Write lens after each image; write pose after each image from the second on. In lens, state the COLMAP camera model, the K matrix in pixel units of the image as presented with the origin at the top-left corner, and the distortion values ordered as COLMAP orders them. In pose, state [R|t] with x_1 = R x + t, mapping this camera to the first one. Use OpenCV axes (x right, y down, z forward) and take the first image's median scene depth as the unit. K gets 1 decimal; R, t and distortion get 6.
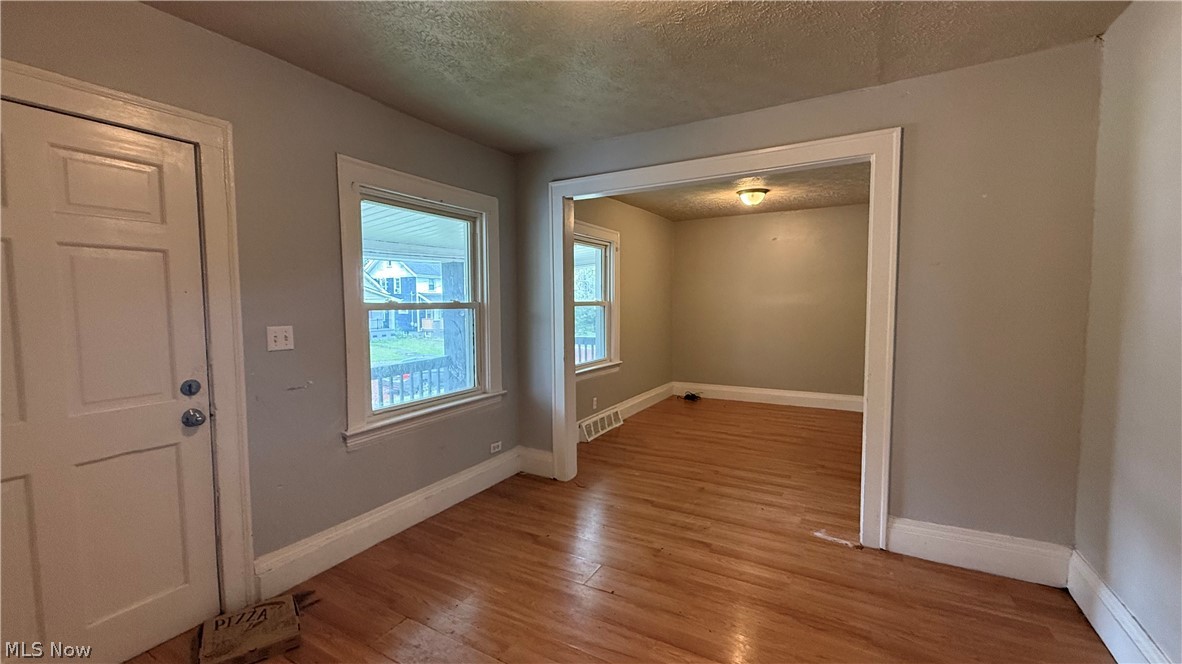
lens RADIAL K [[470.6, 0, 588.1], [0, 470.6, 332.1], [0, 0, 1]] dist [0.000910, 0.000101]
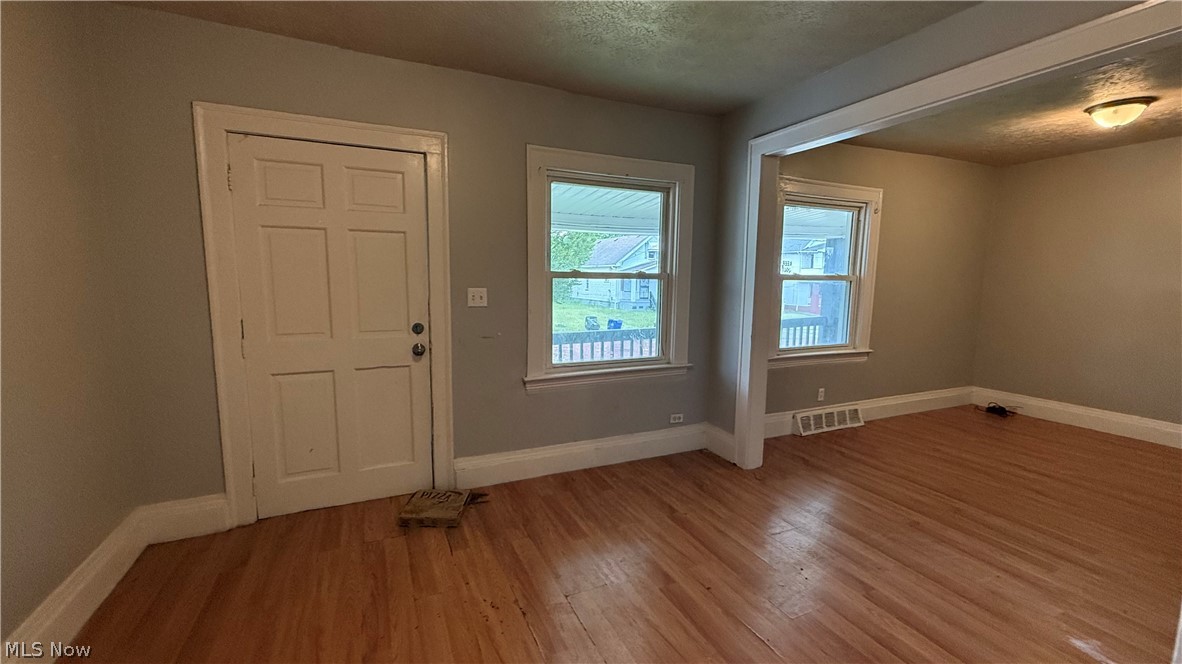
lens RADIAL K [[470.6, 0, 588.1], [0, 470.6, 332.1], [0, 0, 1]] dist [0.000910, 0.000101]
pose [[0.808881, 0.086400, -0.581589, 0.223938], [-0.054436, 0.995901, 0.072239, -0.001326], [0.585447, -0.026774, 0.810269, 0.079580]]
